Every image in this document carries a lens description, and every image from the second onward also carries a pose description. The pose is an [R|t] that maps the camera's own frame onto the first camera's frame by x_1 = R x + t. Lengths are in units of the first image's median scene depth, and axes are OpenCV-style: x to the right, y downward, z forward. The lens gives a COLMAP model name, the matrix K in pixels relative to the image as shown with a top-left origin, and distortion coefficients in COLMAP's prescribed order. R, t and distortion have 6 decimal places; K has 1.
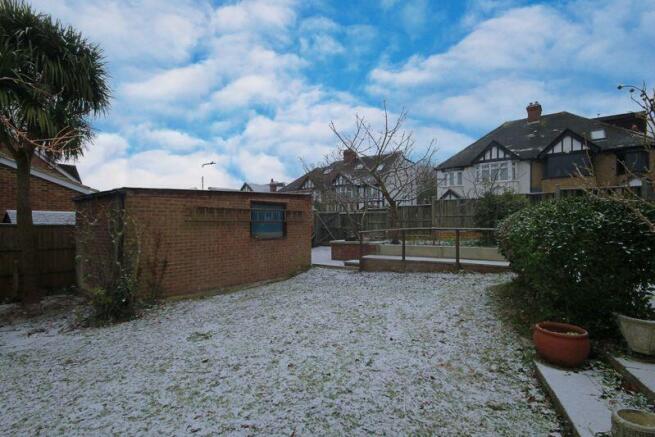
lens RADIAL K [[320.5, 0, 325.3], [0, 320.5, 221.8], [0, 0, 1]] dist [-0.000544, -0.000050]
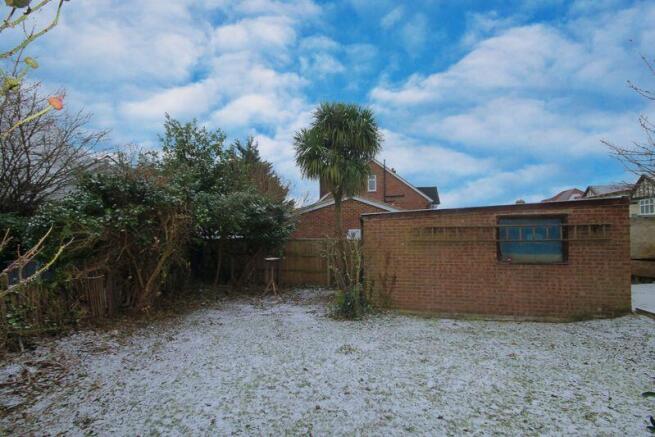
lens RADIAL K [[305.1, 0, 327.7], [0, 305.1, 227.6], [0, 0, 1]] dist [-0.004183, -0.000476]
pose [[0.438479, -0.021665, -0.898480, 0.311356], [0.008526, 0.999765, -0.019947, -0.025200], [0.898701, 0.001085, 0.438561, 0.276782]]
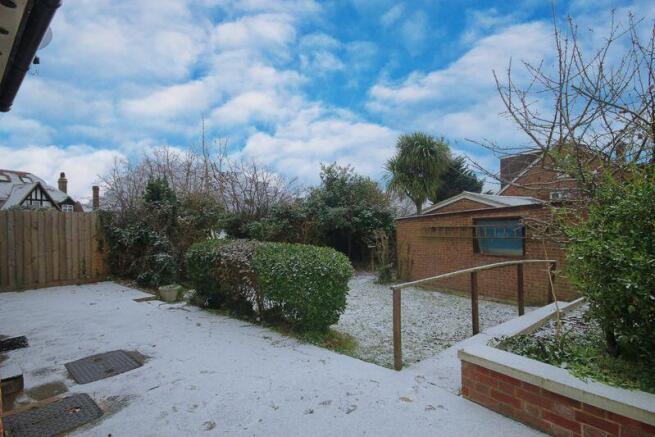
lens RADIAL K [[320.5, 0, 325.3], [0, 320.5, 221.8], [0, 0, 1]] dist [-0.000544, -0.000050]
pose [[-0.321620, -0.014587, -0.946756, 1.048456], [0.016947, 0.999632, -0.021159, -0.043189], [0.946717, -0.022850, -0.321255, 0.955066]]
